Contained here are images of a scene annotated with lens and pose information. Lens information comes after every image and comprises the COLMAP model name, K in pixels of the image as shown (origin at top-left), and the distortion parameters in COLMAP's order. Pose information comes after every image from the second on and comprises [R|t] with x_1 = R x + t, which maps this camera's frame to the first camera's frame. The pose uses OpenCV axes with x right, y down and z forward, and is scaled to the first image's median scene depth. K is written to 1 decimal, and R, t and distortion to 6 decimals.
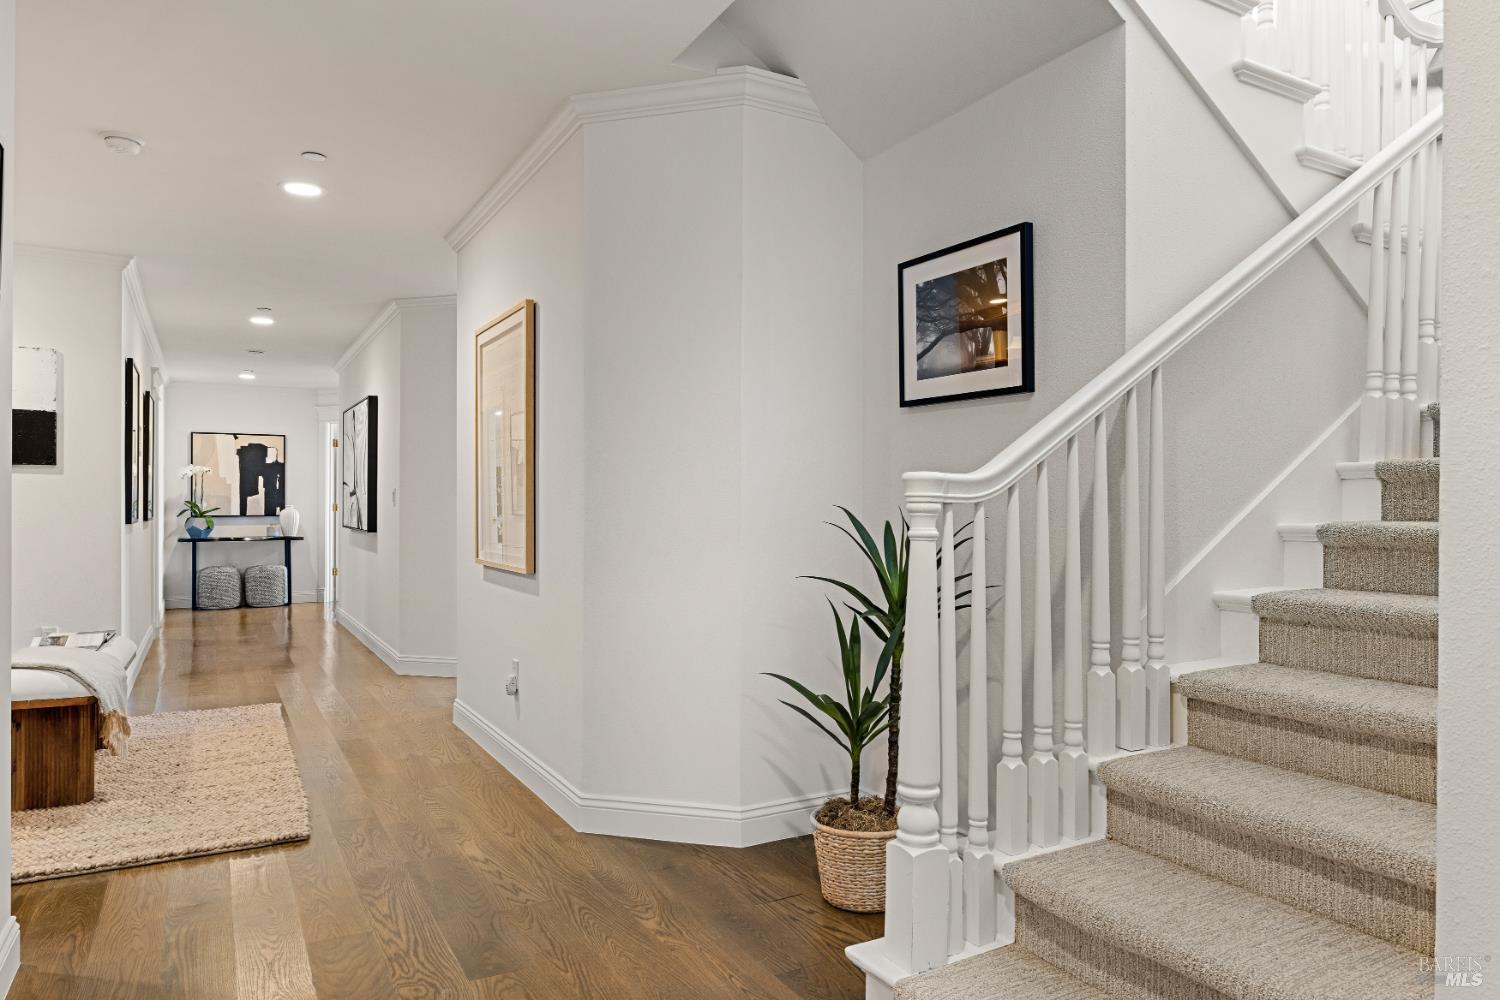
lens RADIAL K [[955.9, 0, 751.3], [0, 955.9, 503.7], [0, 0, 1]] dist [0.005692, 0.001041]
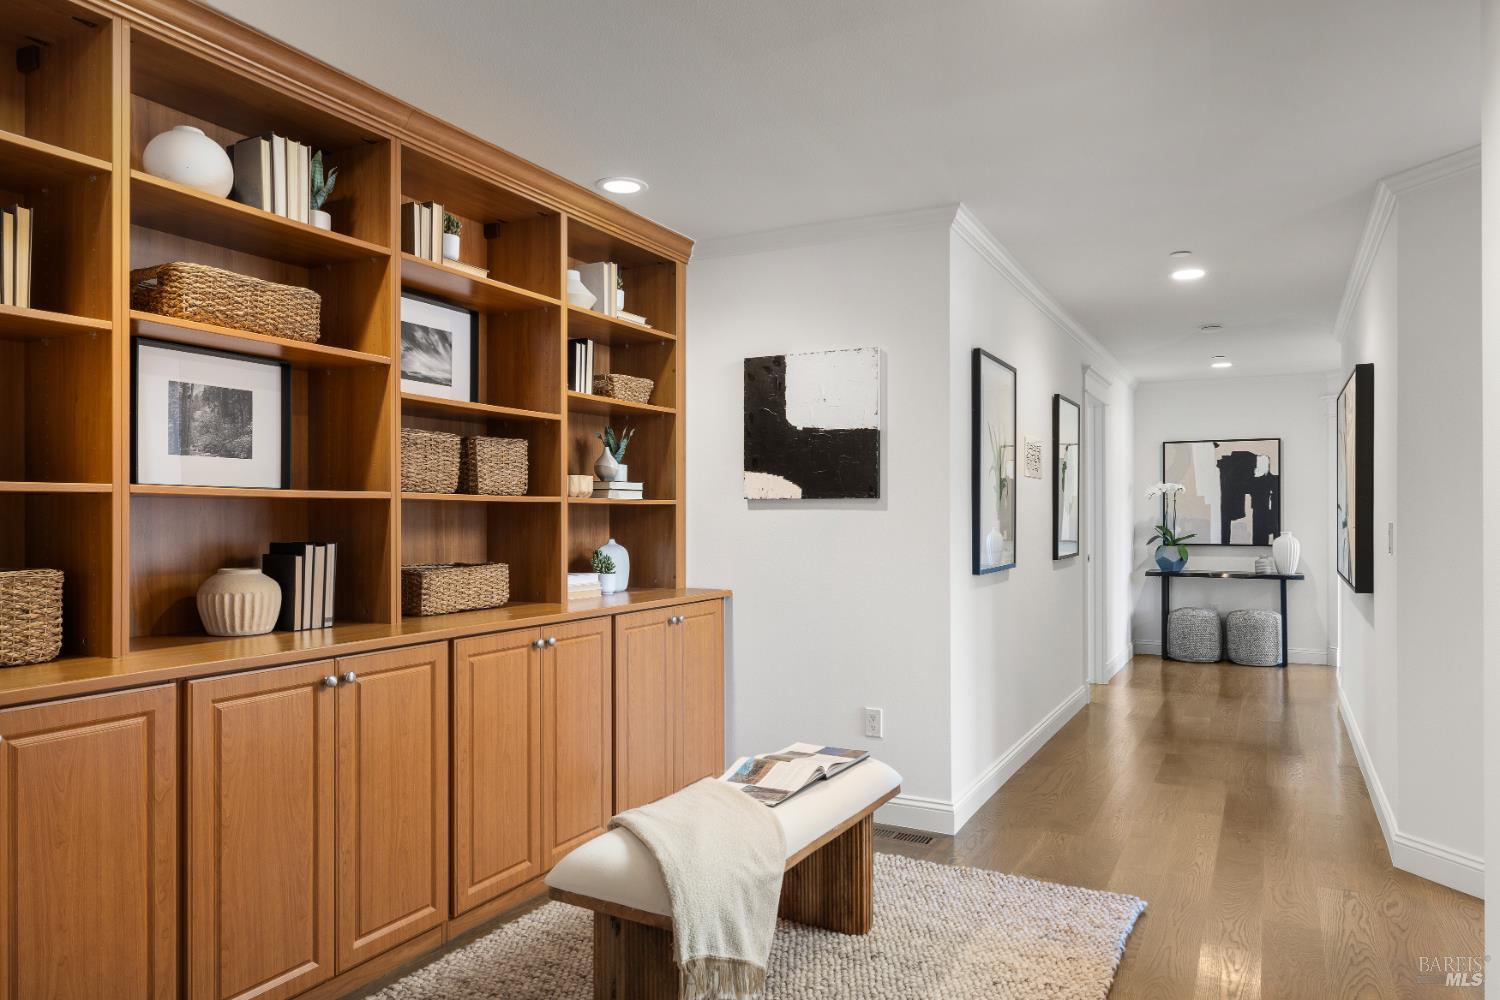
lens RADIAL K [[1016.1, 0, 750.7], [0, 1016.1, 505.1], [0, 0, 1]] dist [0.010951, 0.001962]
pose [[0.550208, -0.005537, -0.835010, -0.050107], [-0.001198, 0.999972, -0.007421, -0.013312], [0.835027, 0.005083, 0.550185, 0.222572]]
